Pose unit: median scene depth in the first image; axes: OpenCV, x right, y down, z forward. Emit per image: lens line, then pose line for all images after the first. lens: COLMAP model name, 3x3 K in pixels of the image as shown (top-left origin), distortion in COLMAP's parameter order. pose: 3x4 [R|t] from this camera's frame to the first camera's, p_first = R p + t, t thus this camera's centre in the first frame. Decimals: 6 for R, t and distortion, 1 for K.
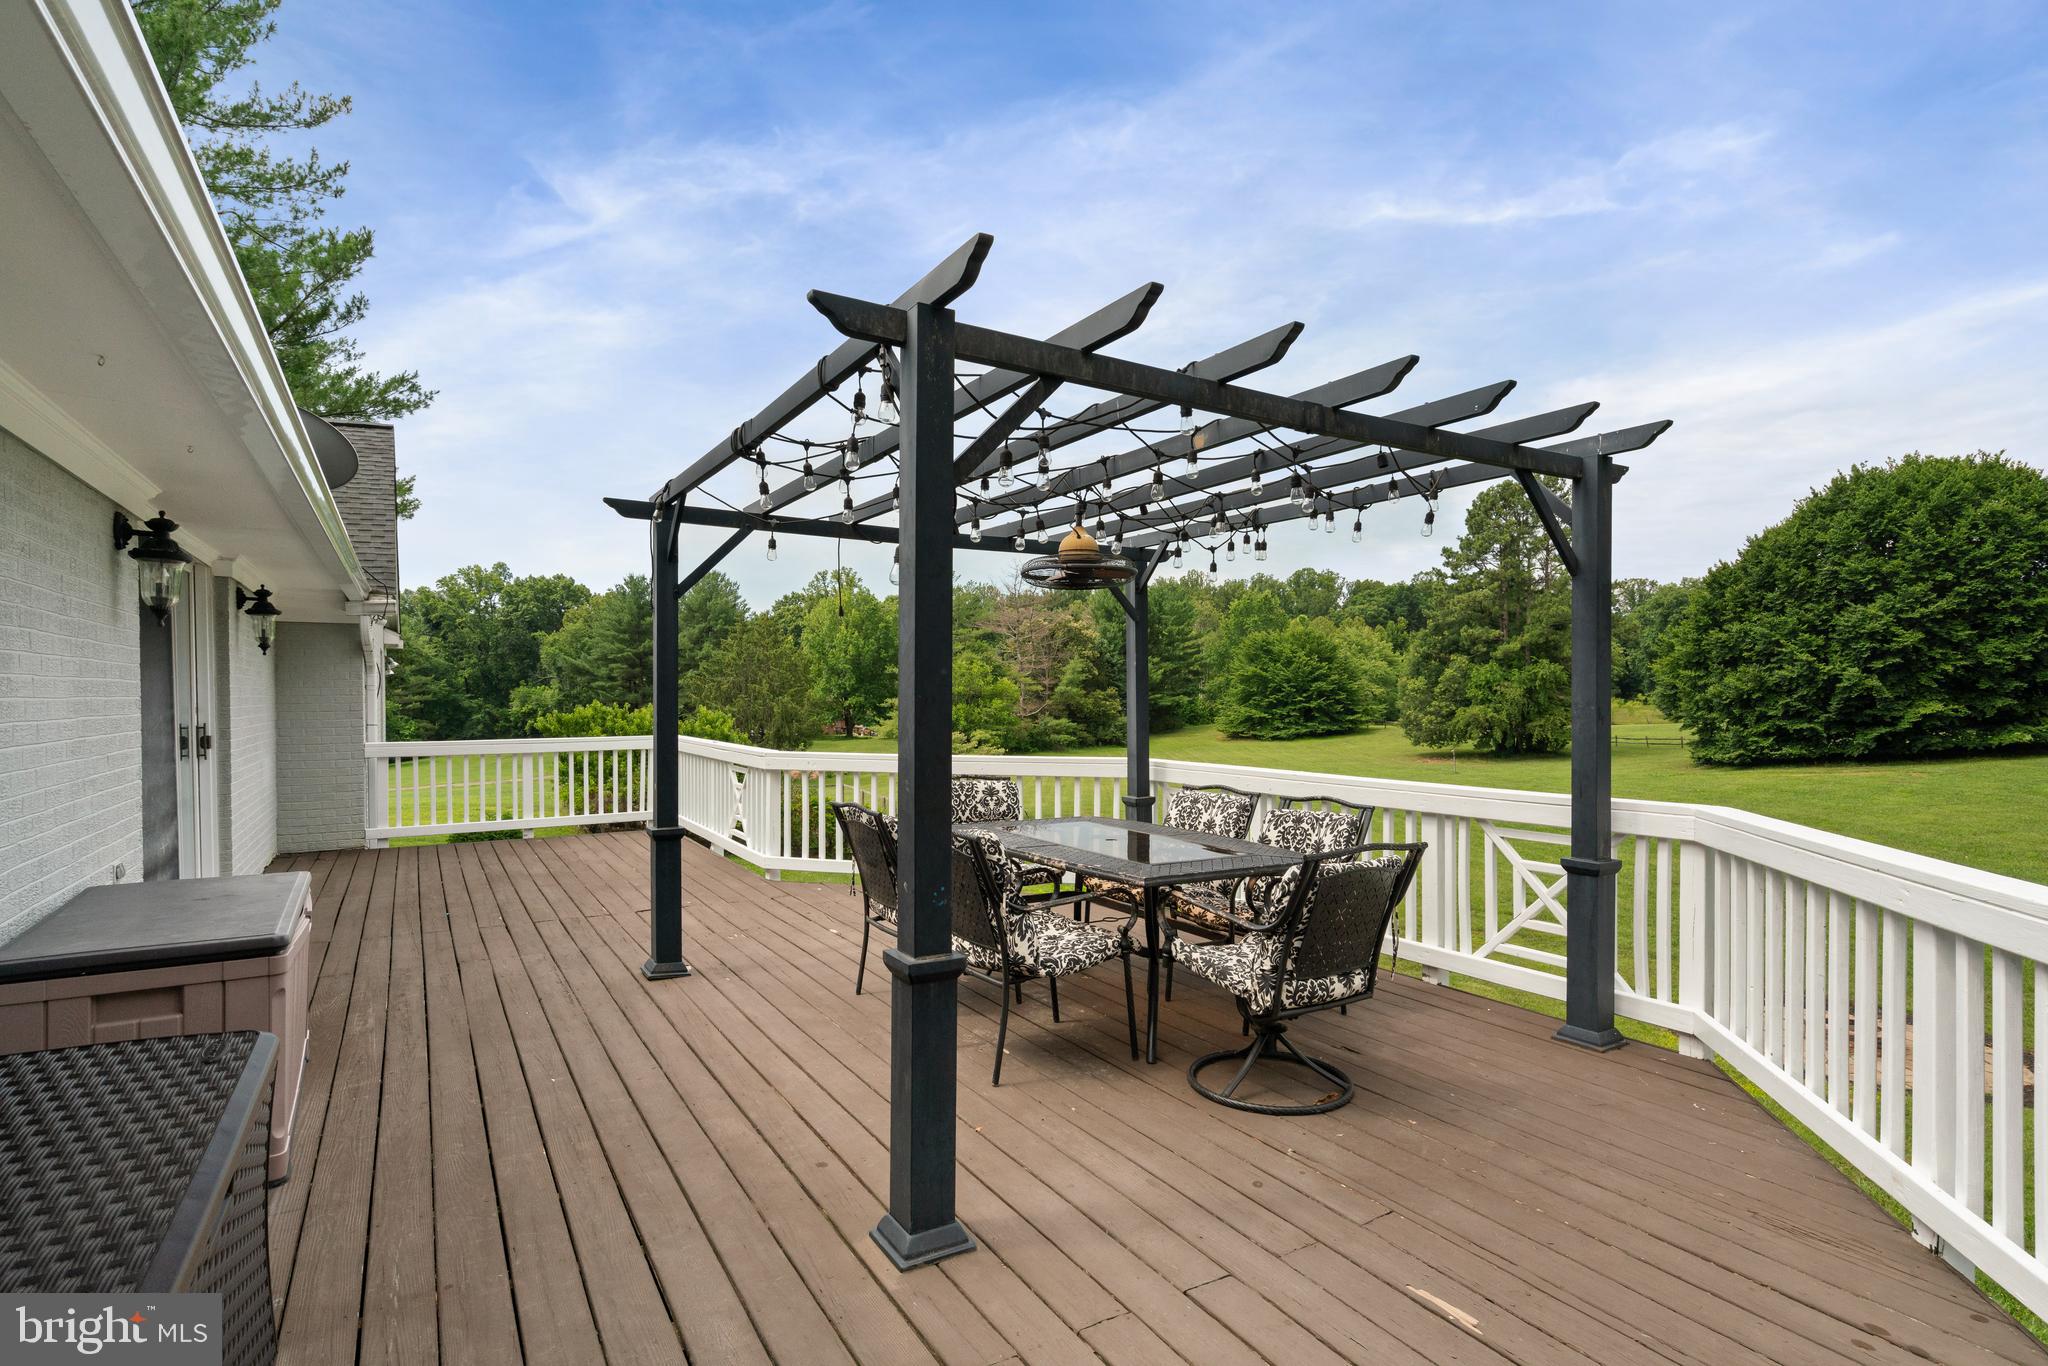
lens RADIAL K [[1018.1, 0, 998.3], [0, 1018.1, 711.3], [0, 0, 1]] dist [0.001129, 0.003224]
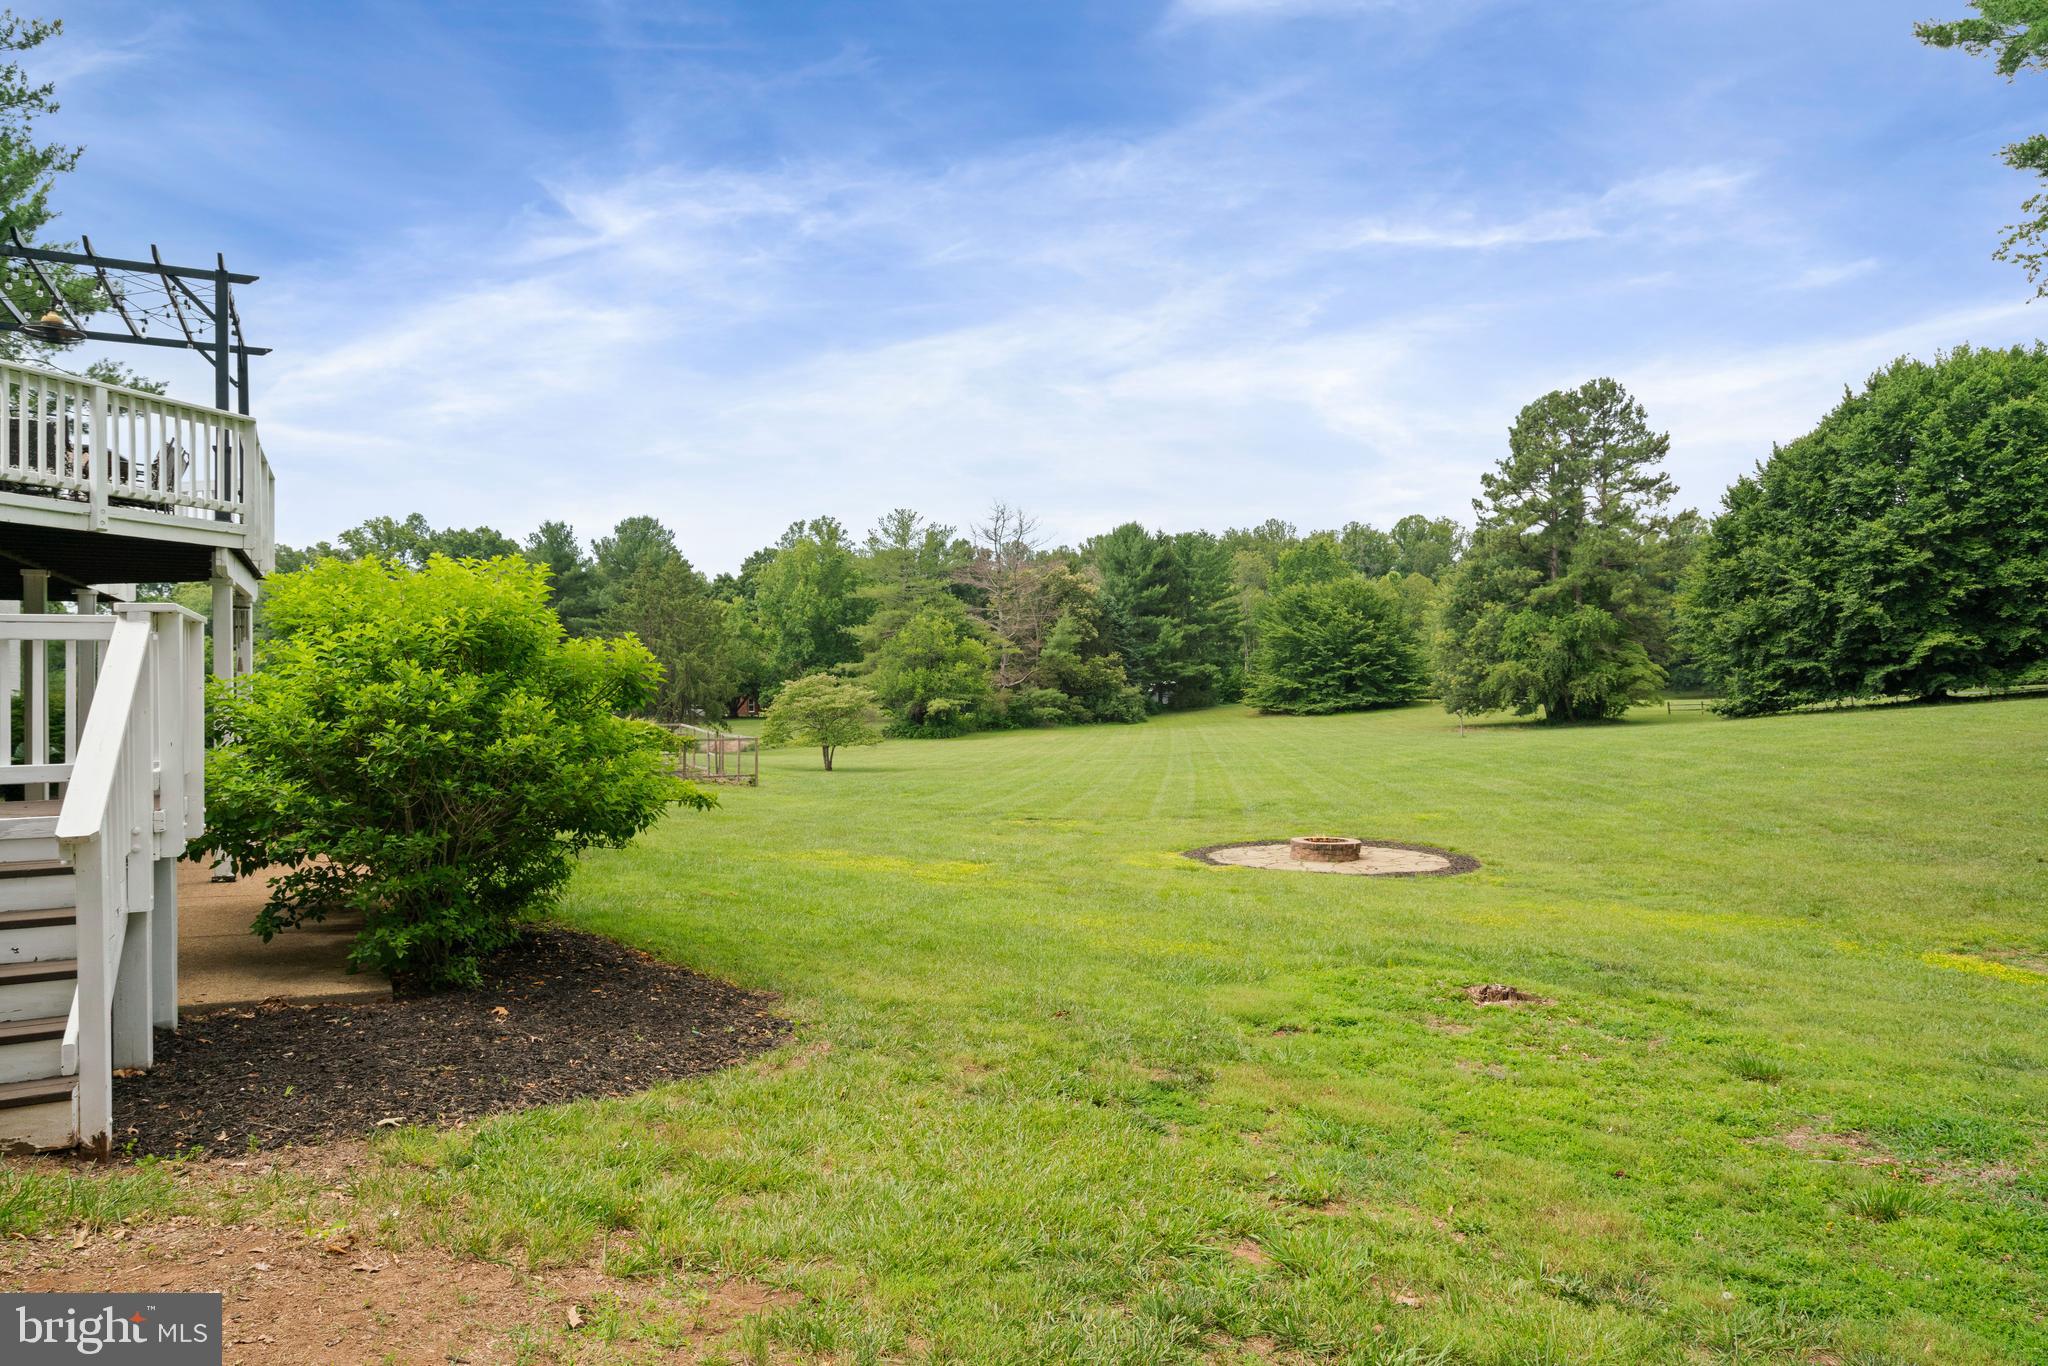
lens RADIAL K [[1320.5, 0, 1018.1], [0, 1320.5, 688.7], [0, 0, 1]] dist [0.010469, 0.005381]
pose [[0.998069, -0.000853, -0.062111, 0.140037], [-0.000486, 0.999768, -0.021541, 0.040504], [0.062115, 0.021529, 0.997837, -0.099791]]
